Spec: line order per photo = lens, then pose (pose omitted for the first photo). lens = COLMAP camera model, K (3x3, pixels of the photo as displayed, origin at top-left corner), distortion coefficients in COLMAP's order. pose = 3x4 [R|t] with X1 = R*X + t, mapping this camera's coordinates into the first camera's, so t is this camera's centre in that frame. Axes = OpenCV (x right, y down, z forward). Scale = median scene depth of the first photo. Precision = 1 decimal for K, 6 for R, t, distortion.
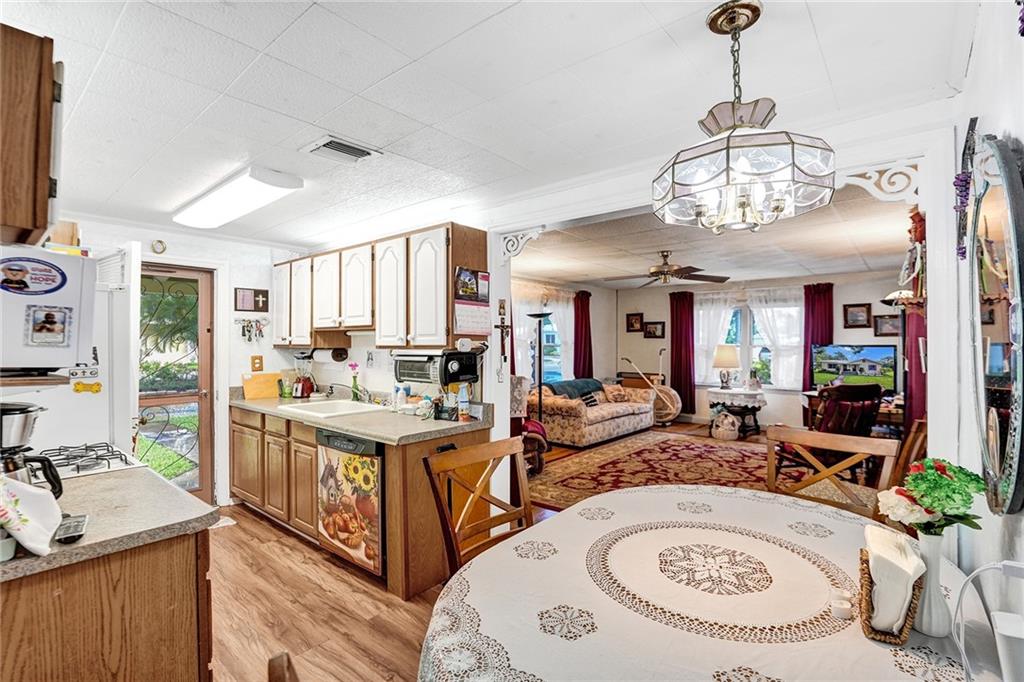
lens RADIAL K [[482.7, 0, 517.2], [0, 482.7, 345.0], [0, 0, 1]] dist [-0.031020, -0.000224]
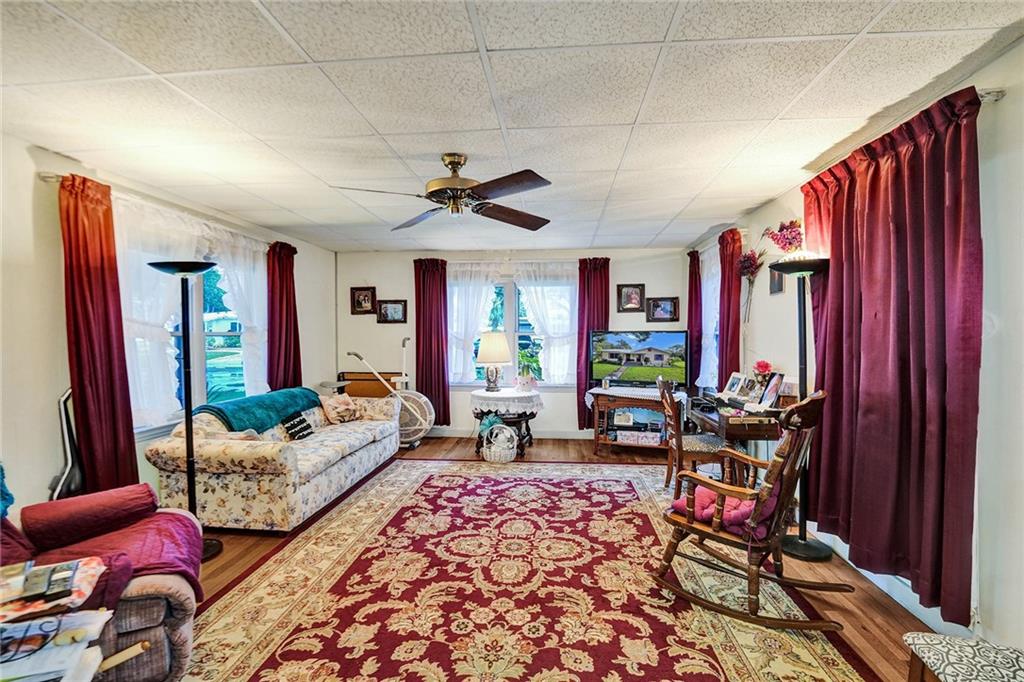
lens RADIAL K [[482.7, 0, 517.2], [0, 482.7, 345.0], [0, 0, 1]] dist [-0.031020, -0.000224]
pose [[0.825878, -0.018003, 0.563561, 0.038563], [0.004981, 0.999684, 0.024635, 0.001787], [-0.563827, -0.017538, 0.825707, 0.330517]]
